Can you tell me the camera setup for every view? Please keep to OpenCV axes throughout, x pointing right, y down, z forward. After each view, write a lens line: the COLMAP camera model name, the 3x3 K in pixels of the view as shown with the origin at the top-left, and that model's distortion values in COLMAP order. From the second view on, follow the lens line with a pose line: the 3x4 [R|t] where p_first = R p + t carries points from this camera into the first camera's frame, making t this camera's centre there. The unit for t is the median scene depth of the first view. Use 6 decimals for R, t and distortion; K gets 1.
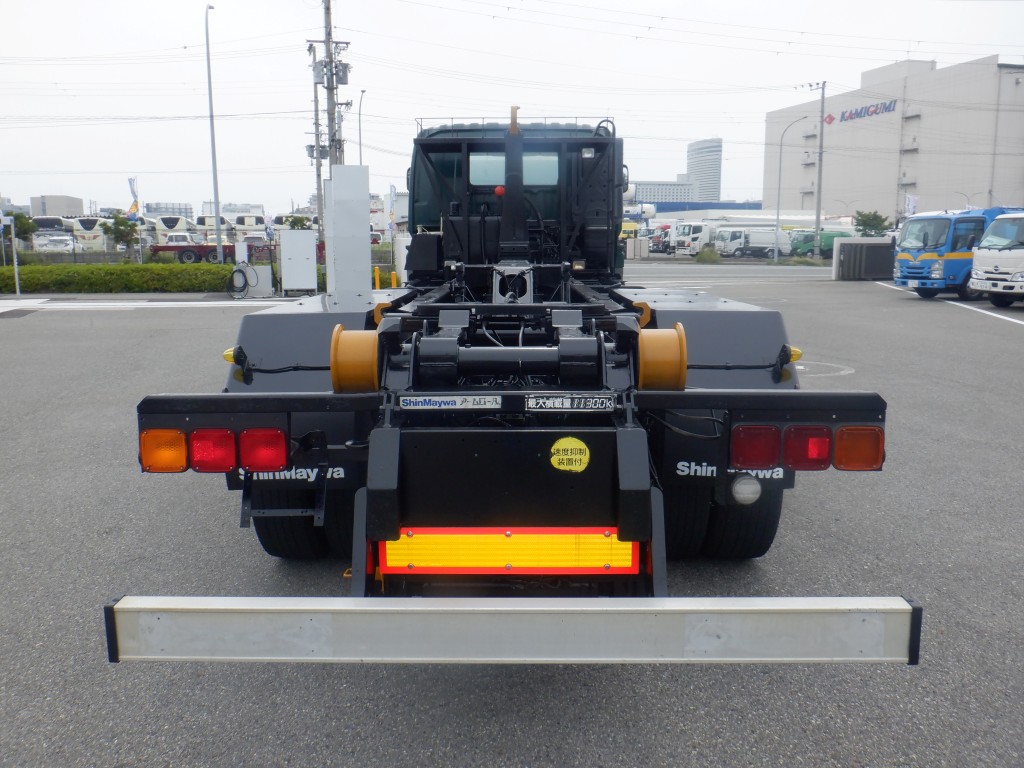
lens RADIAL K [[820.6, 0, 497.1], [0, 820.6, 371.5], [0, 0, 1]] dist [-0.020206, -0.013729]
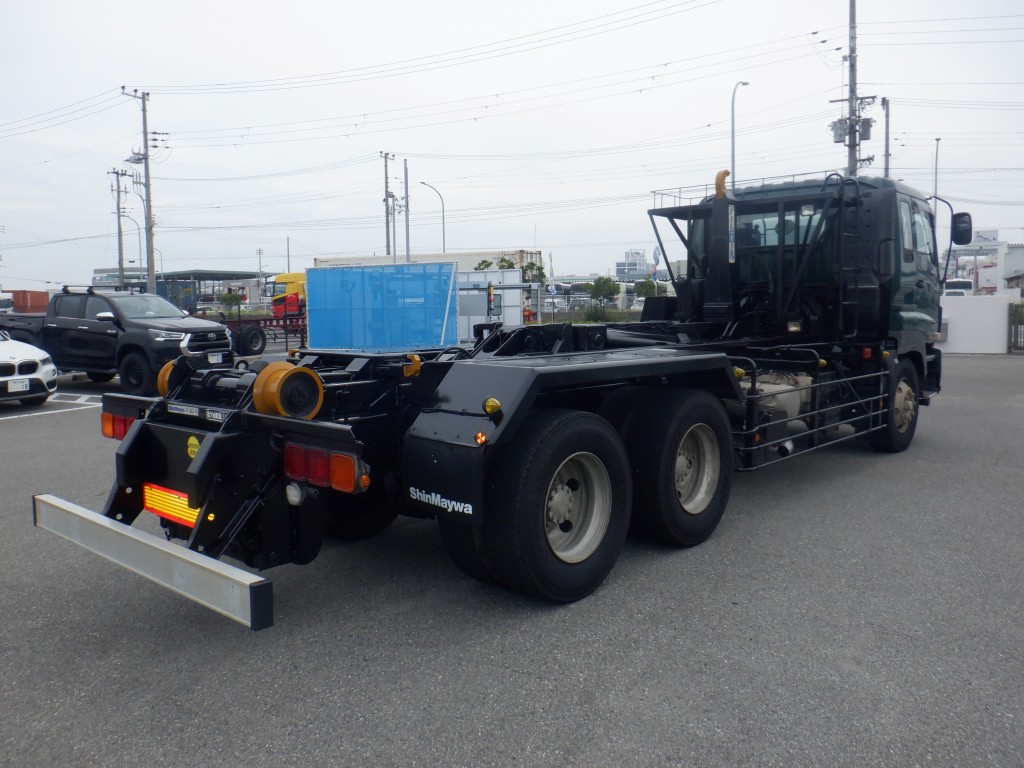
lens RADIAL K [[820.6, 0, 506.7], [0, 820.6, 375.1], [0, 0, 1]] dist [-0.020206, -0.013729]
pose [[0.755901, 0.050557, -0.652731, 0.339134], [-0.094207, 0.995037, -0.032027, -0.008724], [0.647872, 0.085701, 0.756913, 0.049141]]
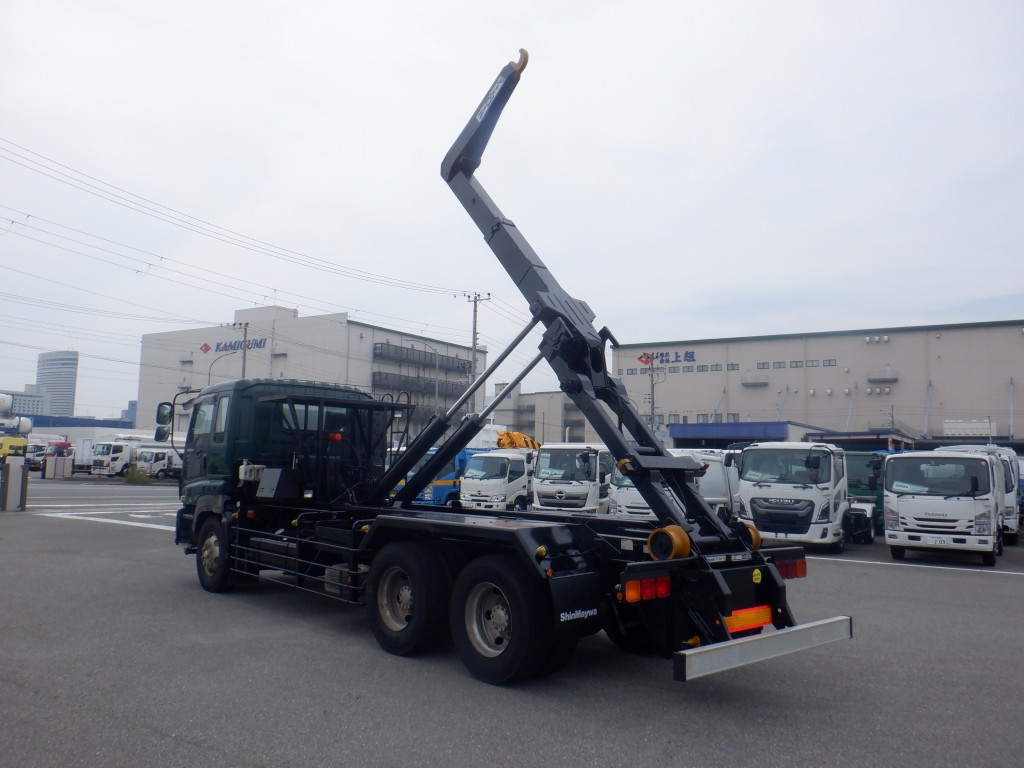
lens RADIAL K [[820.6, 0, 497.1], [0, 820.6, 380.3], [0, 0, 1]] dist [-0.020206, -0.013729]
pose [[0.739095, 0.092968, 0.667155, -0.507929], [0.079520, 0.971462, -0.223467, 0.003177], [-0.668891, 0.218215, 0.710610, -0.089447]]
